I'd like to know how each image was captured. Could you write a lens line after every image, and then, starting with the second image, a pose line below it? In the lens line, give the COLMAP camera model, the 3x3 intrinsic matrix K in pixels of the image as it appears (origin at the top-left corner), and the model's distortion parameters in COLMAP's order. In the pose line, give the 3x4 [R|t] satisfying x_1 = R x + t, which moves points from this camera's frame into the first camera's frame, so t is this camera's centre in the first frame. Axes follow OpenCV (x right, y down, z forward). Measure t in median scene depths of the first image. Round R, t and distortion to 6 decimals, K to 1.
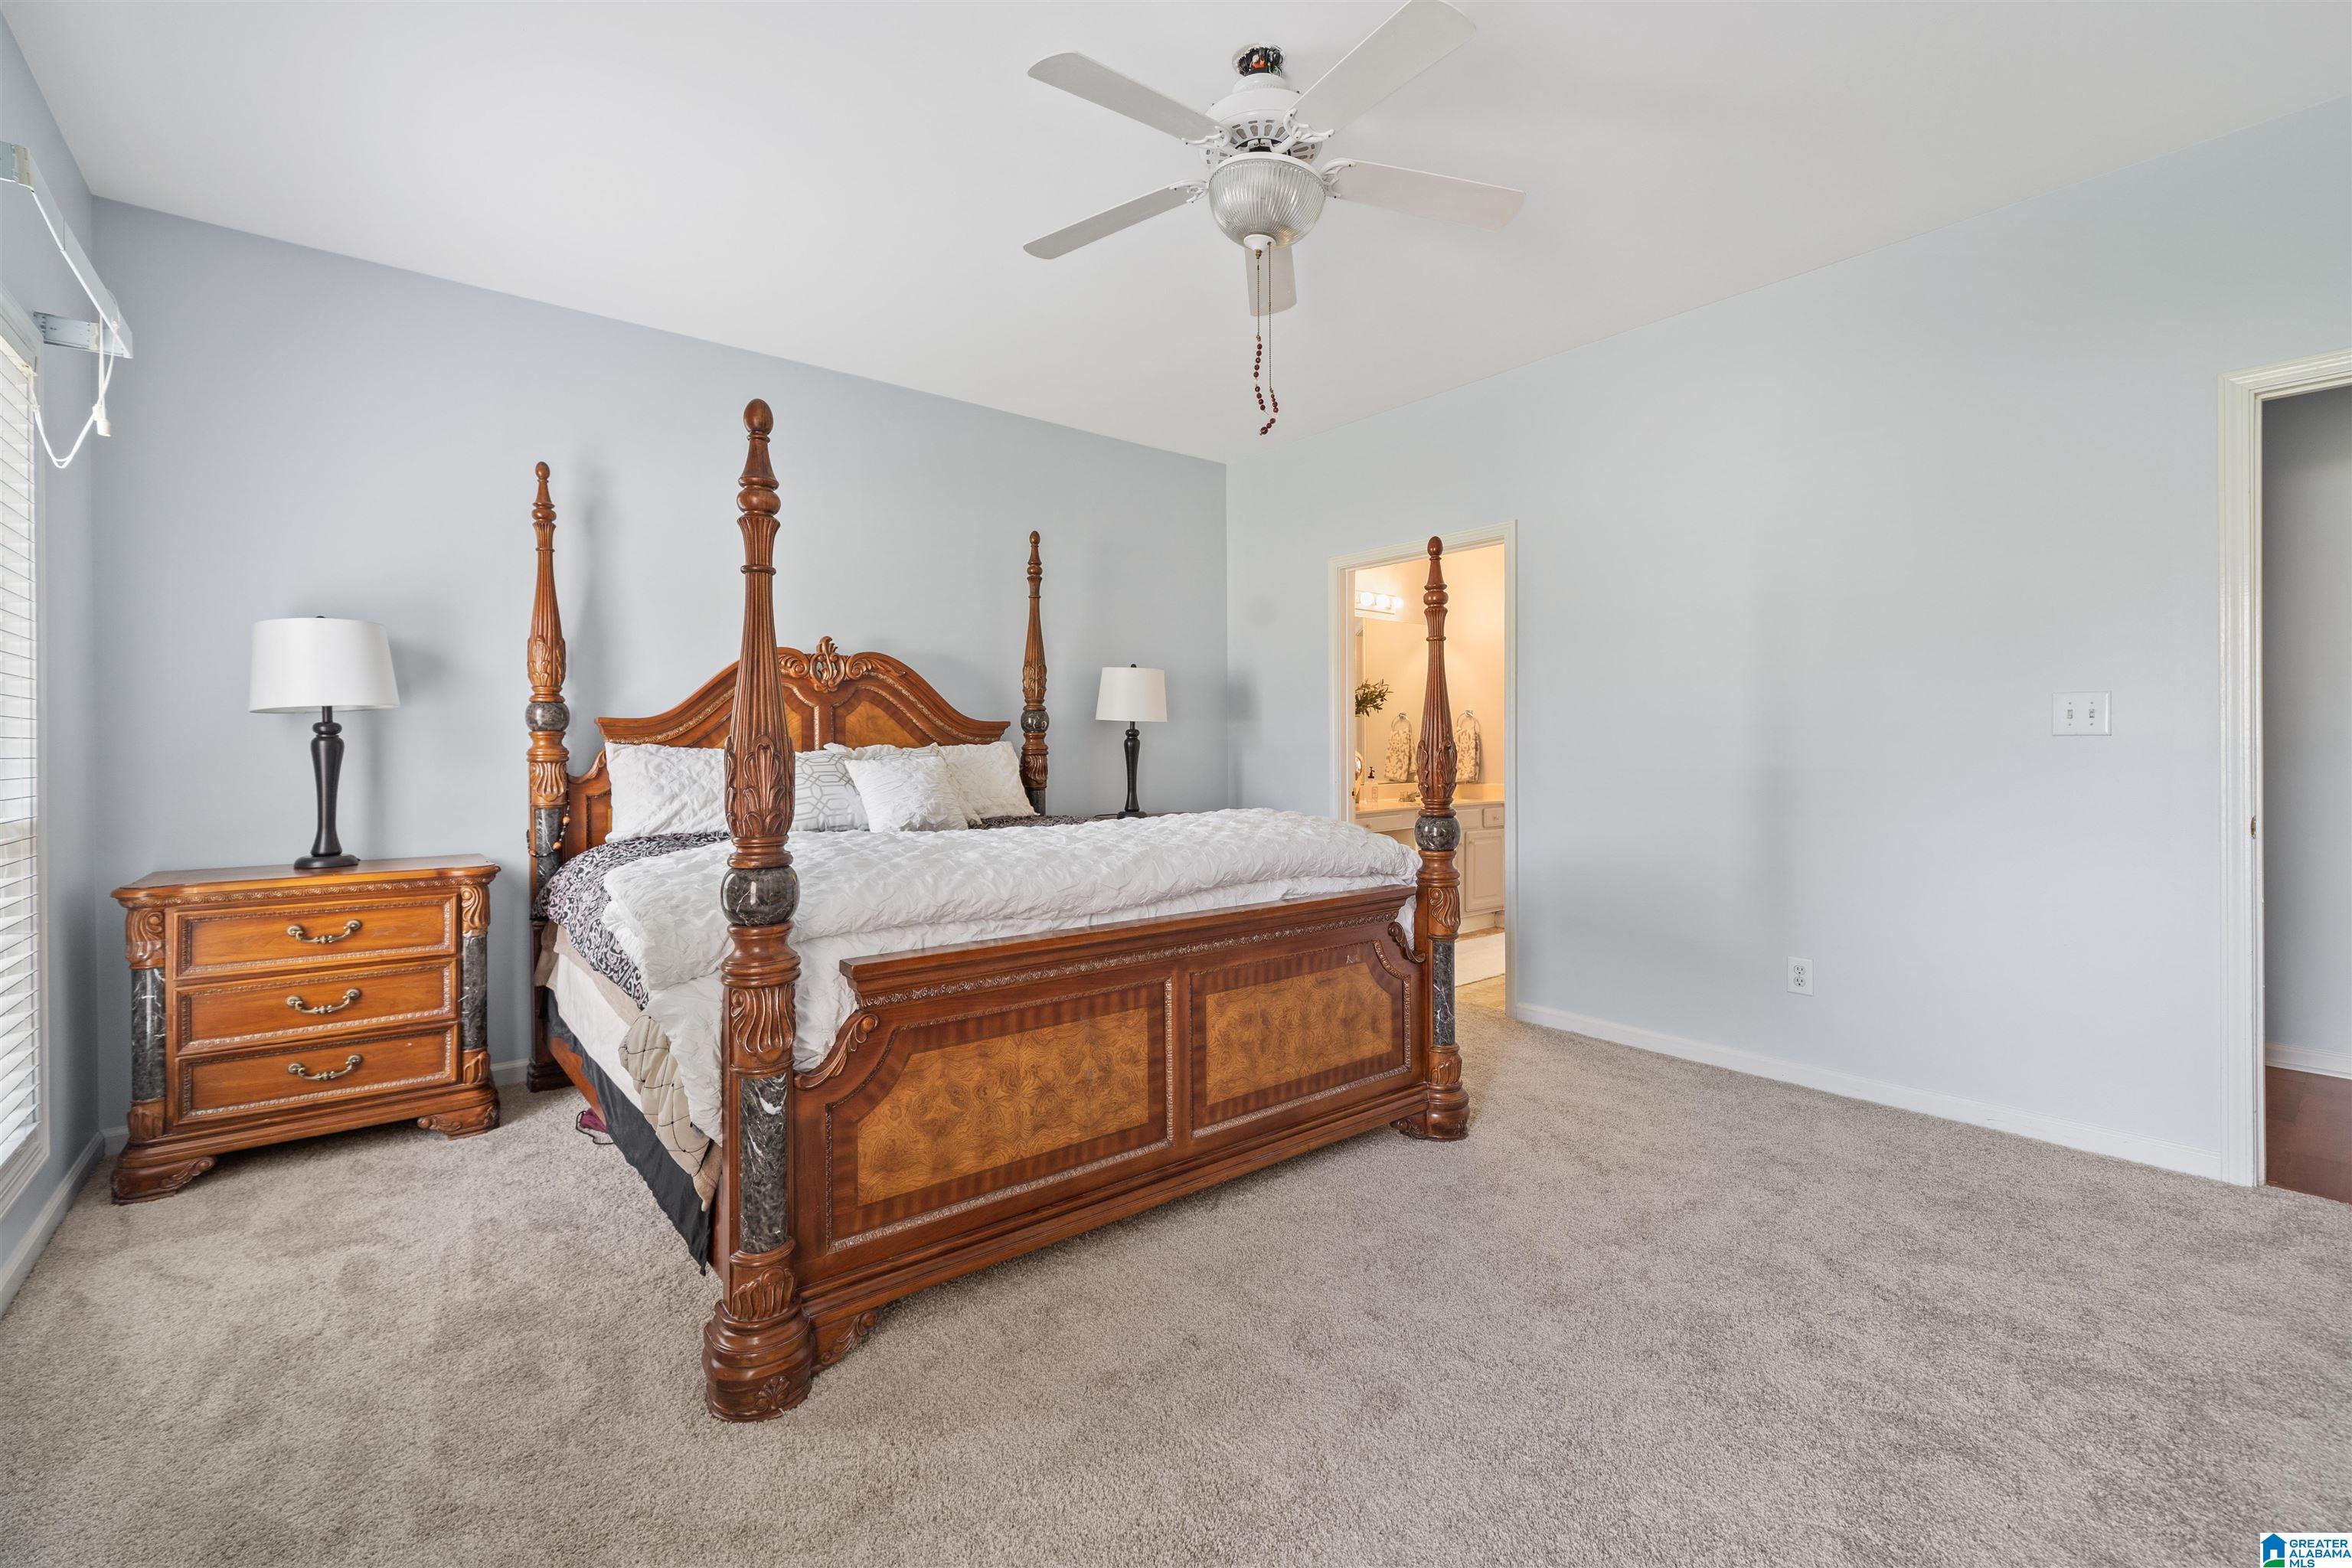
lens RADIAL K [[985.9, 0, 1166.3], [0, 985.9, 761.0], [0, 0, 1]] dist [0.001344, -0.000117]
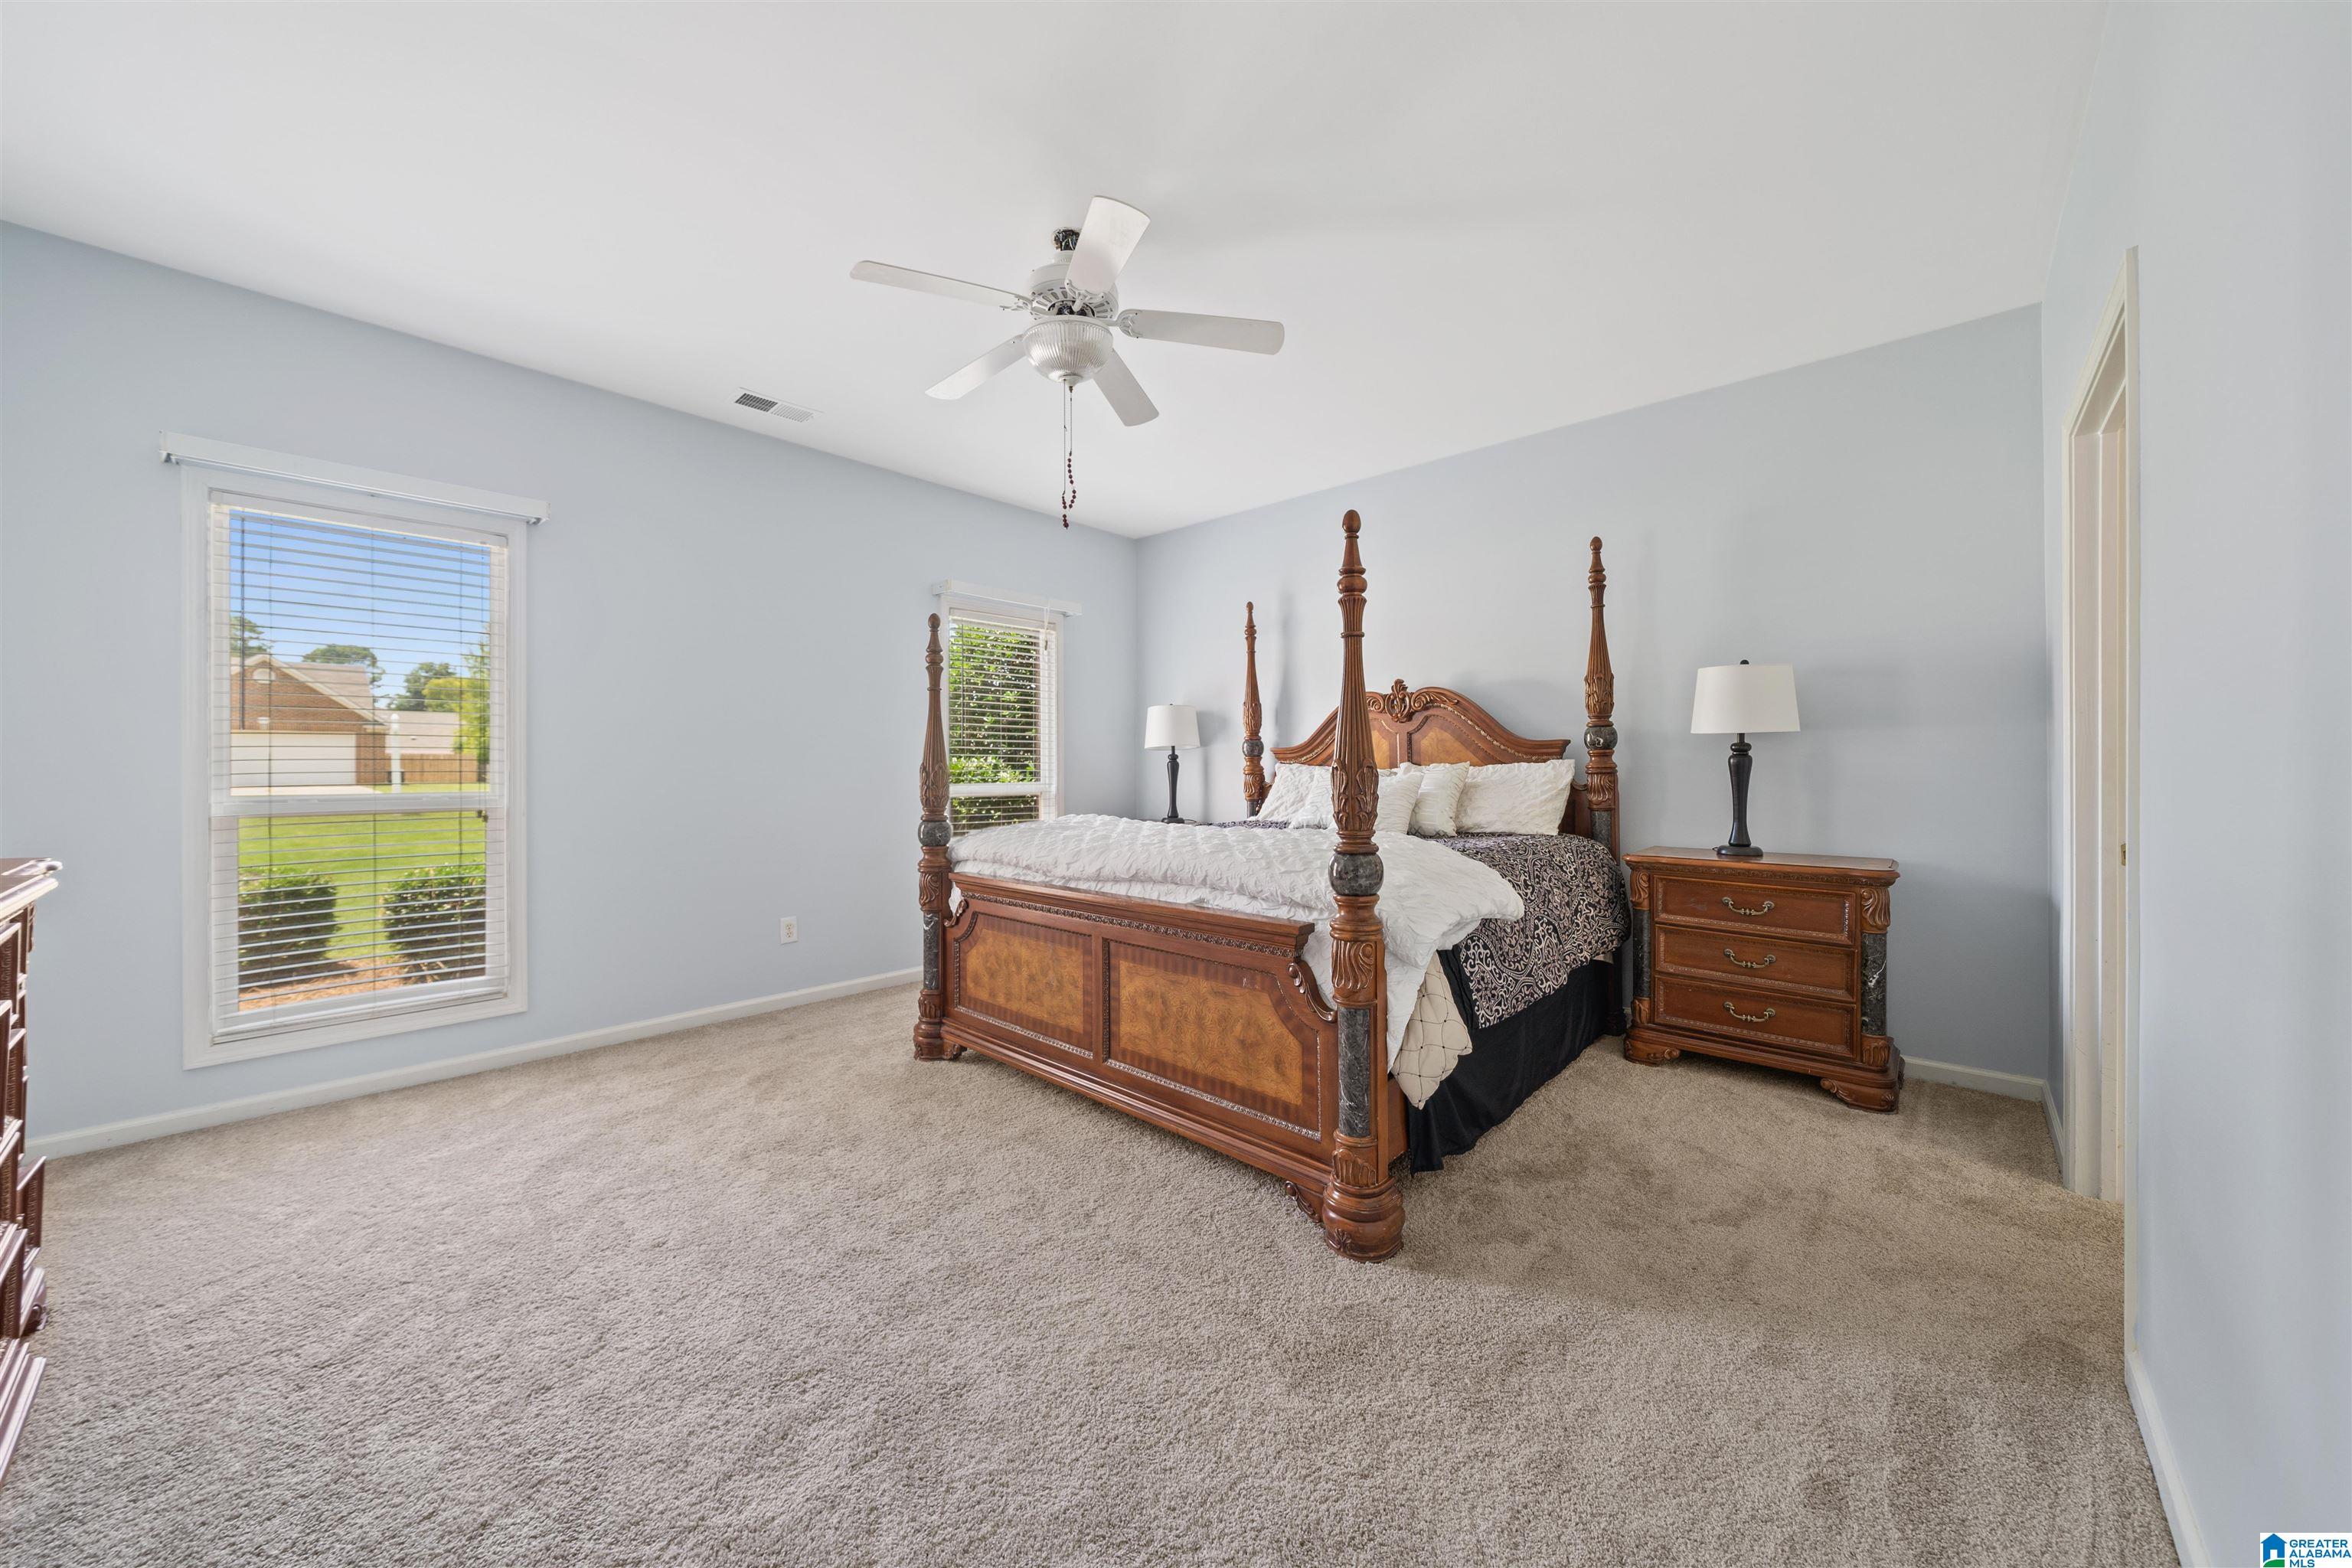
lens RADIAL K [[830.9, 0, 1168.7], [0, 830.9, 770.5], [0, 0, 1]] dist [-0.000482, -0.000027]
pose [[0.159847, 0.008050, -0.987109, 0.730615], [-0.011808, 0.999911, 0.006243, -0.011611], [0.987071, 0.010658, 0.159927, 0.578585]]
